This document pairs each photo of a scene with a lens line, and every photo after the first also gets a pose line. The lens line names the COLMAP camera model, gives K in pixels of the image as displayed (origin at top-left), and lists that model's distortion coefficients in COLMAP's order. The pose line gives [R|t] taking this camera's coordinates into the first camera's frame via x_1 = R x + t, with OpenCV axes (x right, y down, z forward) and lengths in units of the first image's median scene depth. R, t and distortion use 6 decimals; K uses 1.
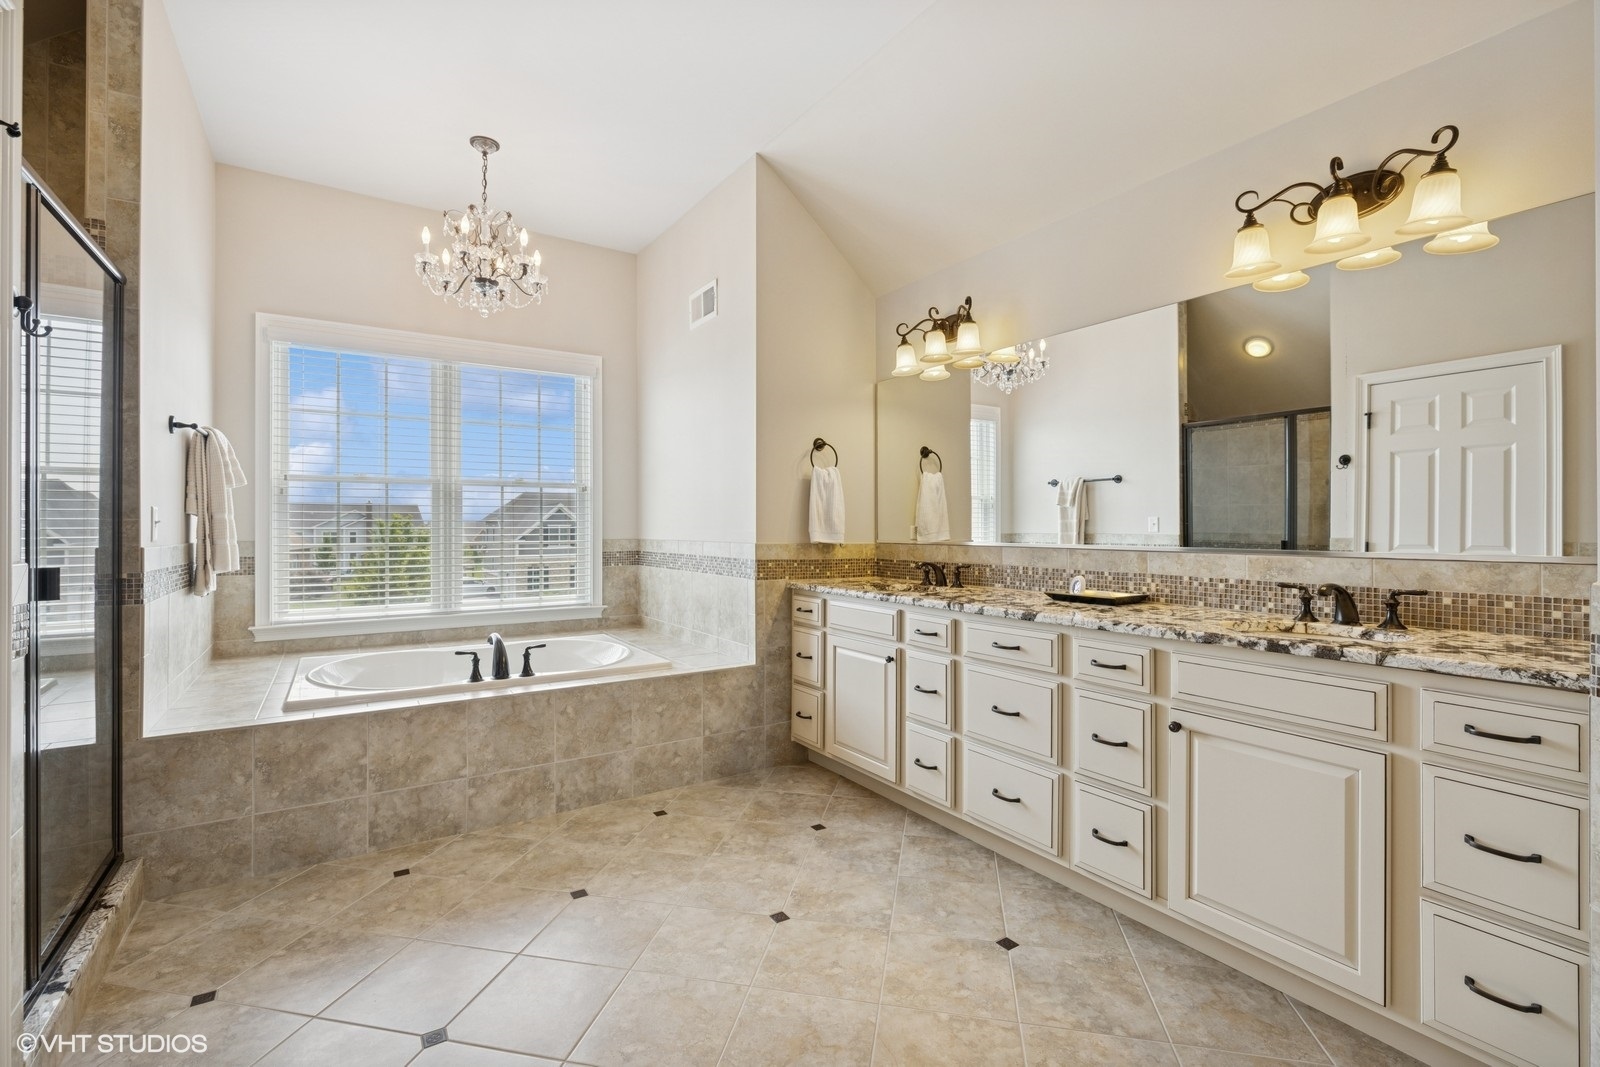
lens RADIAL K [[735.0, 0, 800.0], [0, 735.0, 533.5], [0, 0, 1]] dist [0.014961, -0.000079]
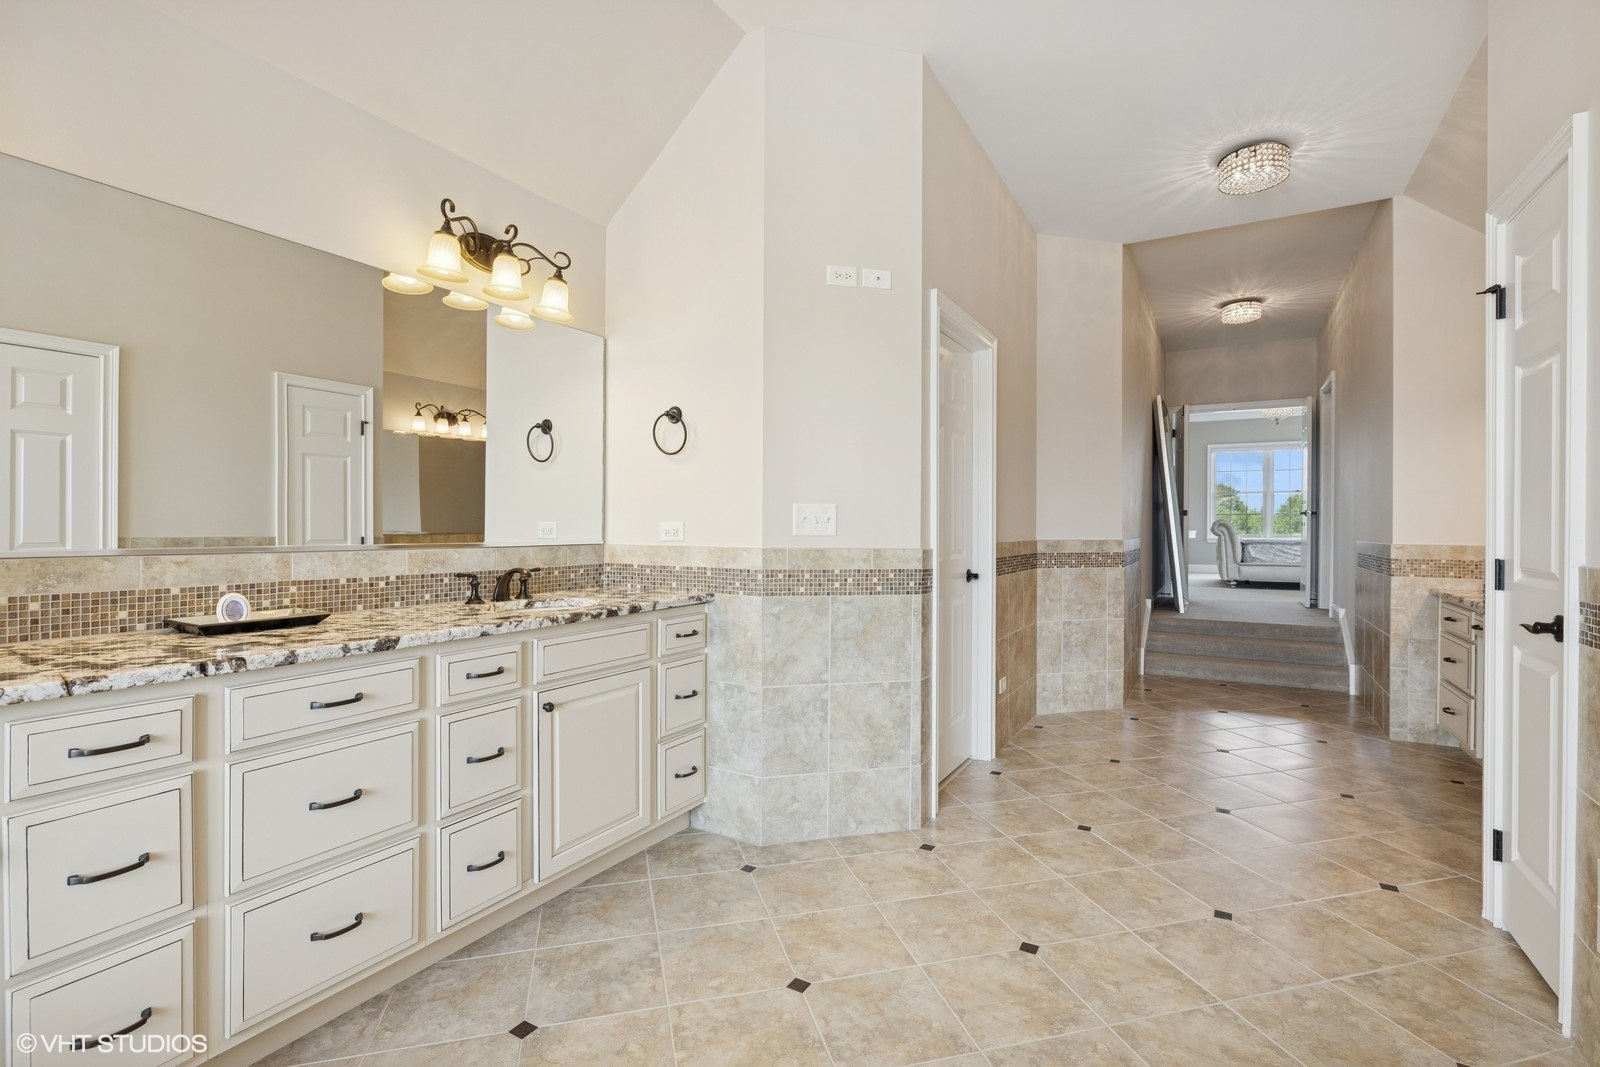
lens RADIAL K [[754.7, 0, 799.4], [0, 754.7, 531.2], [0, 0, 1]] dist [-0.007781, 0.001541]
pose [[-0.466010, -0.006650, 0.884754, -0.588398], [0.003917, 0.999946, 0.009578, -0.004082], [-0.884771, 0.007929, -0.465959, 1.100188]]
